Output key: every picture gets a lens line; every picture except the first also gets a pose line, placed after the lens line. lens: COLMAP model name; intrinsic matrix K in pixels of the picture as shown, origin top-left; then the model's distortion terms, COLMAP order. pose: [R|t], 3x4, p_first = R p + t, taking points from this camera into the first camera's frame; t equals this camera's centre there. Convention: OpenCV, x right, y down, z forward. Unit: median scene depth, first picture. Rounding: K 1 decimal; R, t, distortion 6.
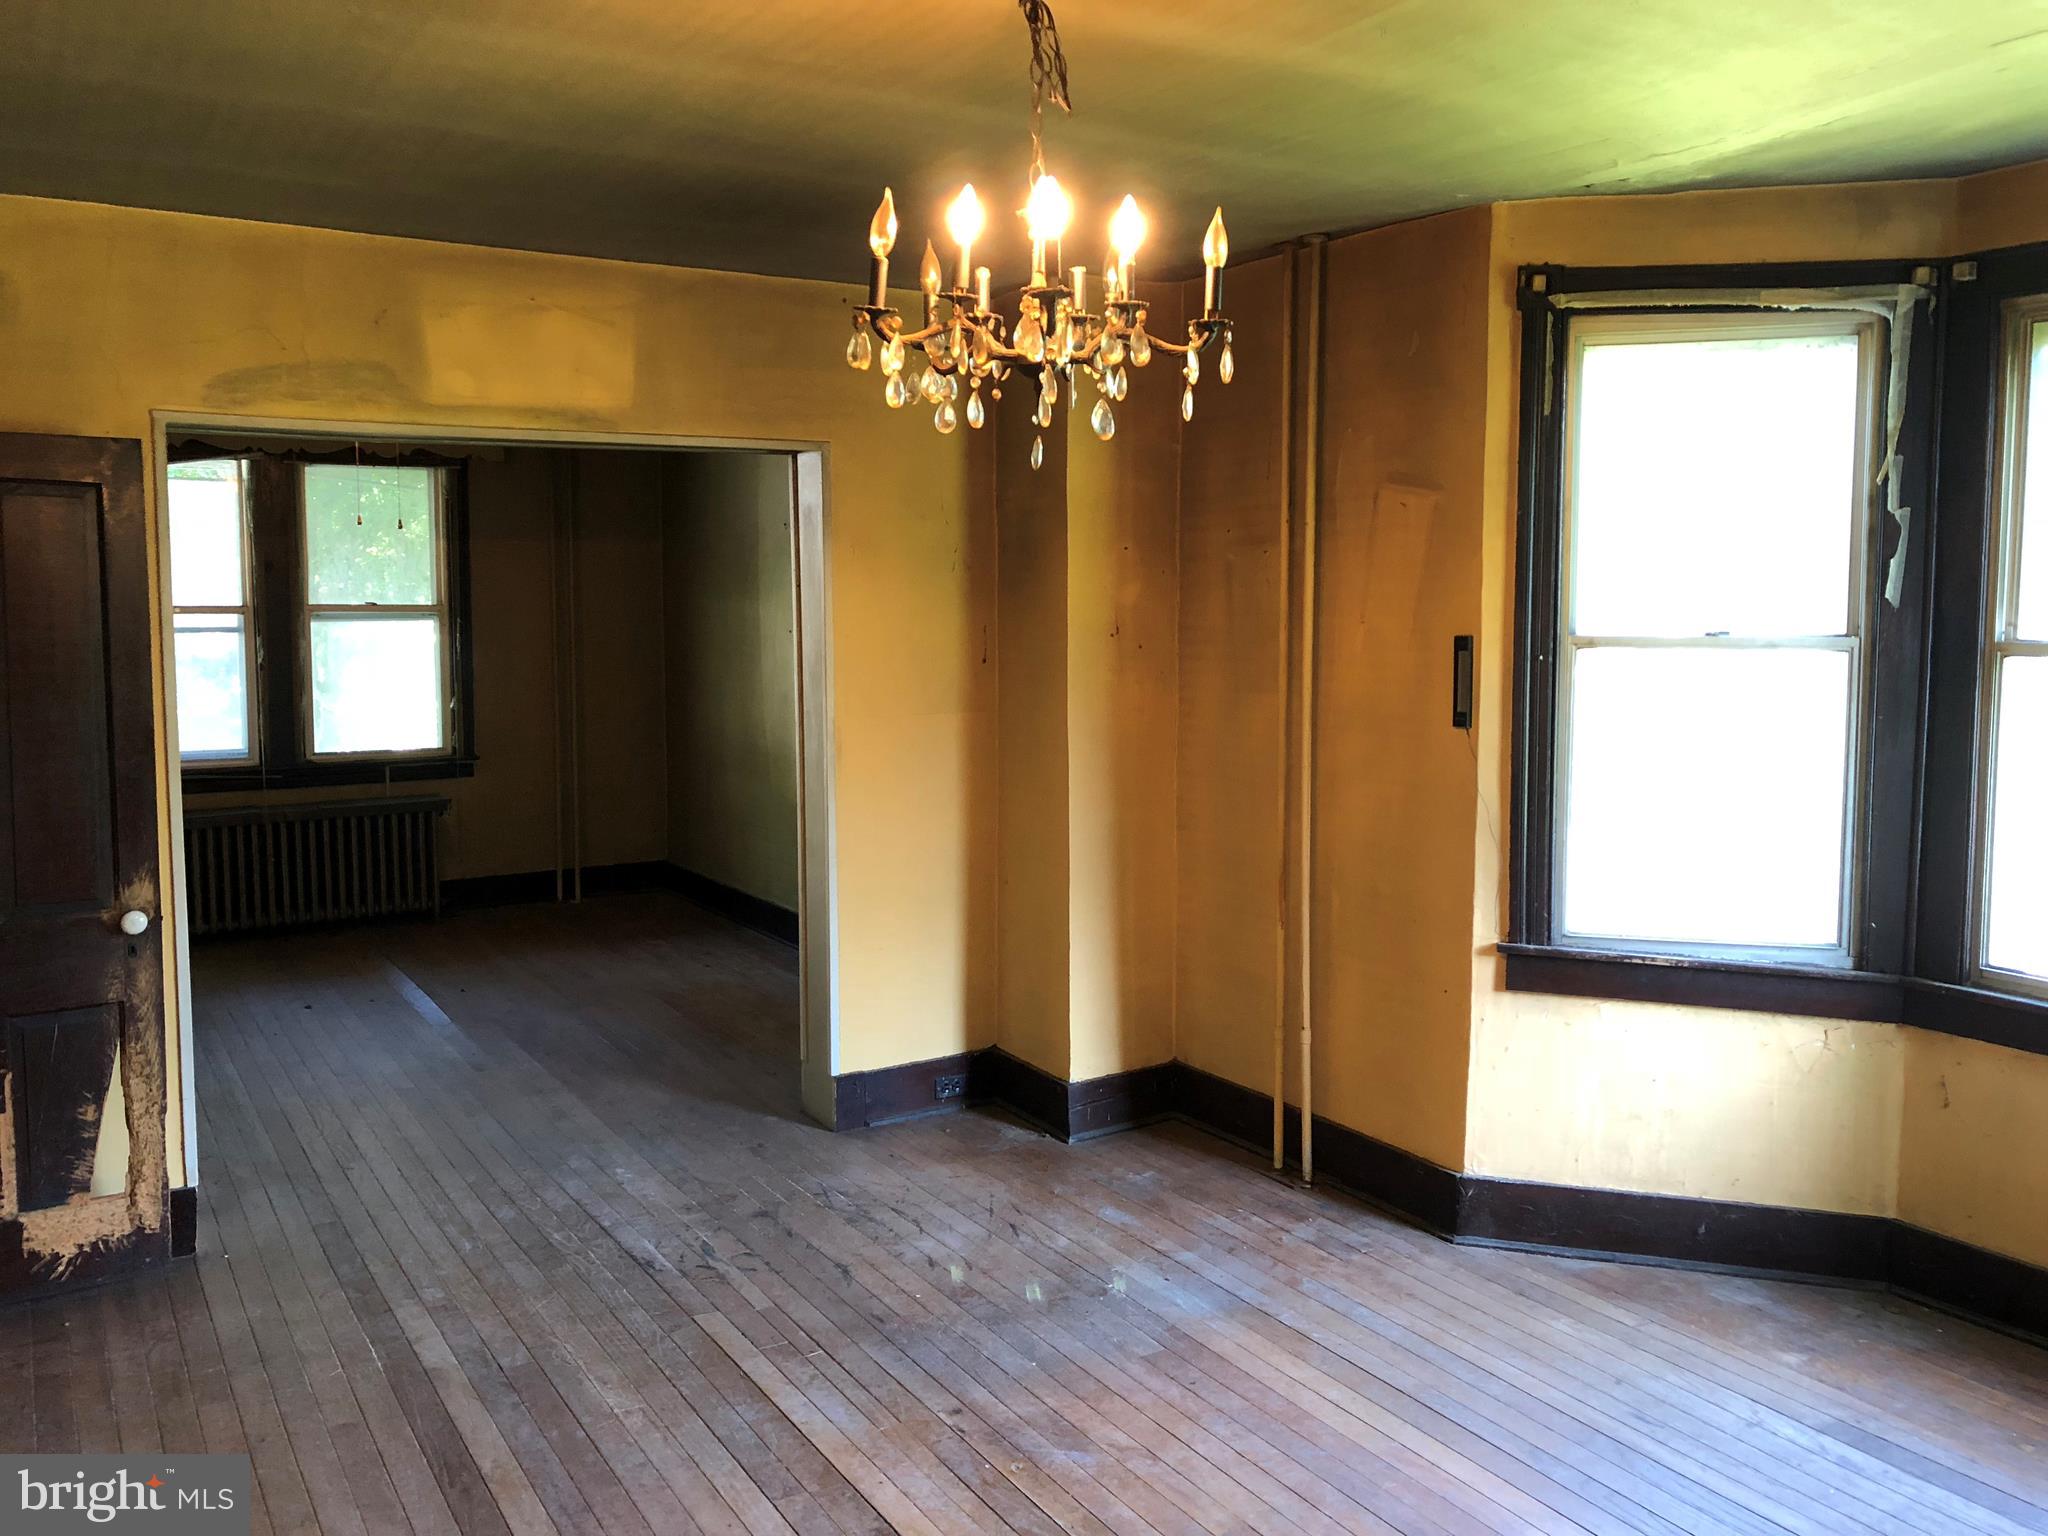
lens RADIAL K [[1684.1, 0, 1033.8], [0, 1684.1, 758.0], [0, 0, 1]] dist [0.061255, -0.075639]
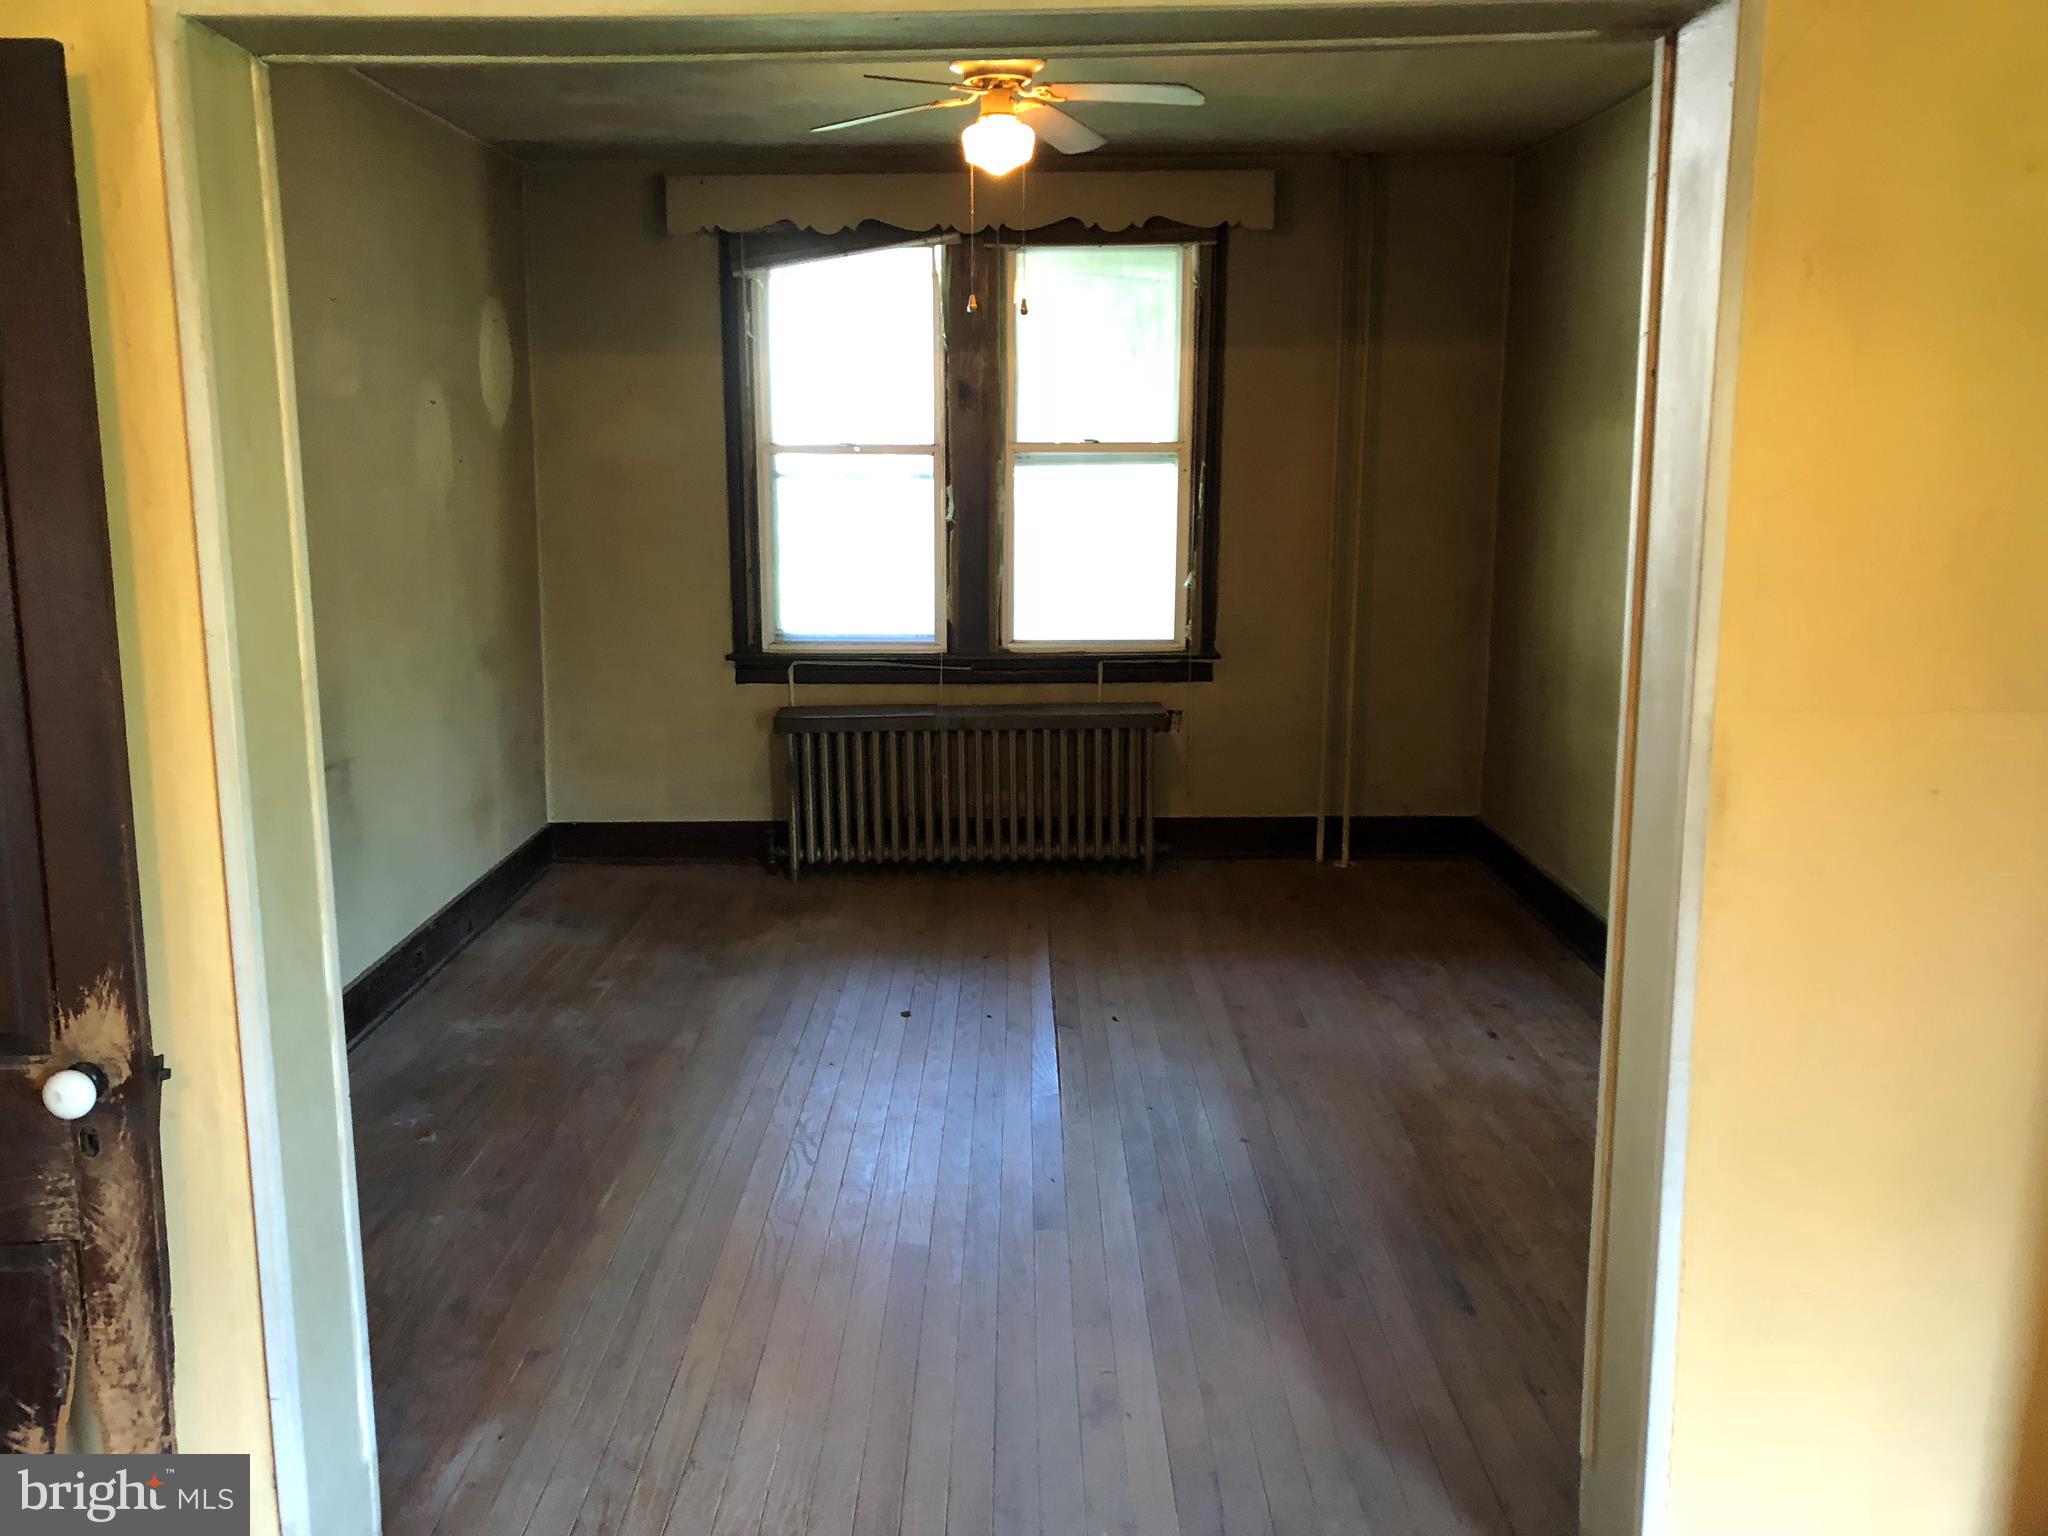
lens RADIAL K [[1684.1, 0, 996.8], [0, 1684.1, 741.9], [0, 0, 1]] dist [0.061255, -0.075639]
pose [[0.850310, 0.090721, -0.518403, -0.033594], [-0.048626, 0.994360, 0.094256, -0.027934], [0.524030, -0.054939, 0.849926, 0.350857]]
